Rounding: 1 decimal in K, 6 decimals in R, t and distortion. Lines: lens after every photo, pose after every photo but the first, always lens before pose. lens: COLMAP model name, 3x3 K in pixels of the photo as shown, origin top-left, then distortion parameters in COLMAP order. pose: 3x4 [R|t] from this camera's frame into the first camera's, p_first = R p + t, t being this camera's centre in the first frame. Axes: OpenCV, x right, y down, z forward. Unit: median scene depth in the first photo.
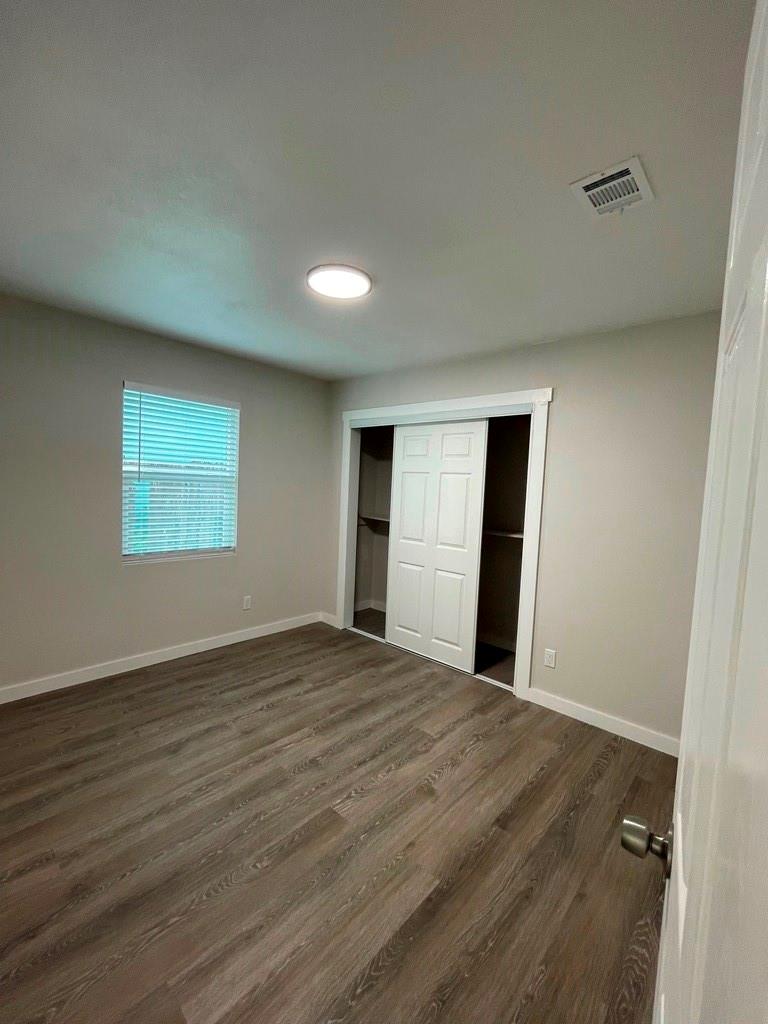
lens RADIAL K [[430.0, 0, 383.8], [0, 430.0, 507.8], [0, 0, 1]] dist [0.002529, 0.000550]
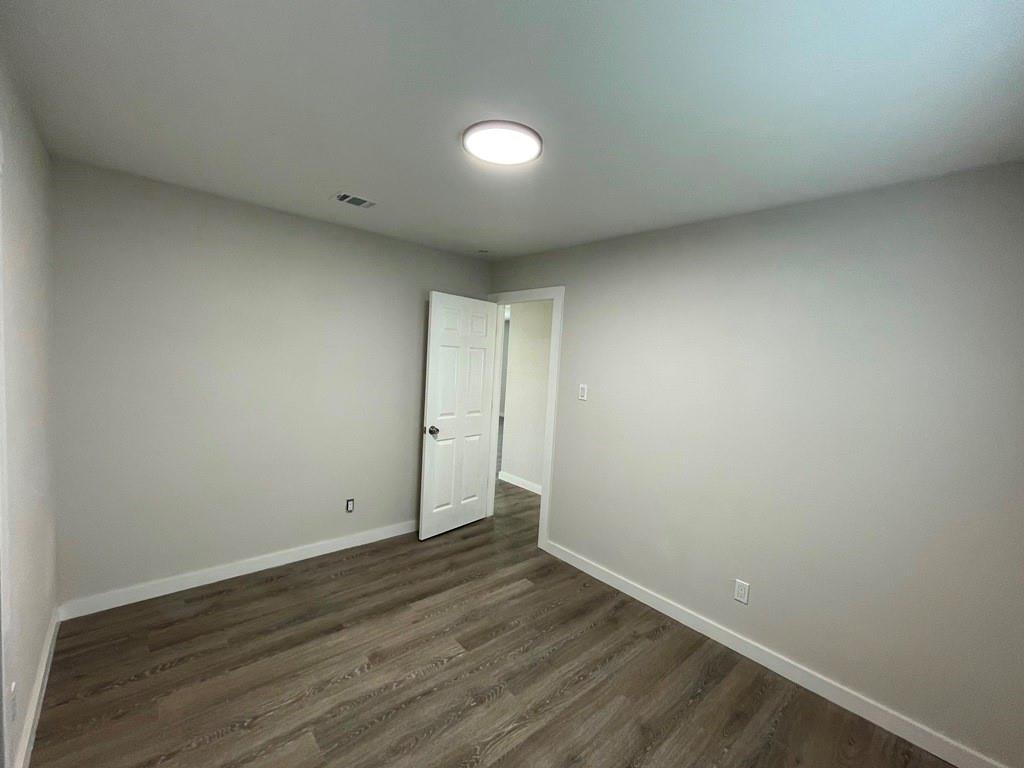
lens RADIAL K [[430.0, 0, 511.0], [0, 430.0, 394.7], [0, 0, 1]] dist [0.002529, 0.000550]
pose [[-0.987874, -0.114834, 0.104492, -0.274769], [-0.098123, 0.983342, 0.153006, -0.191497], [-0.120322, 0.140898, -0.982685, 1.974696]]
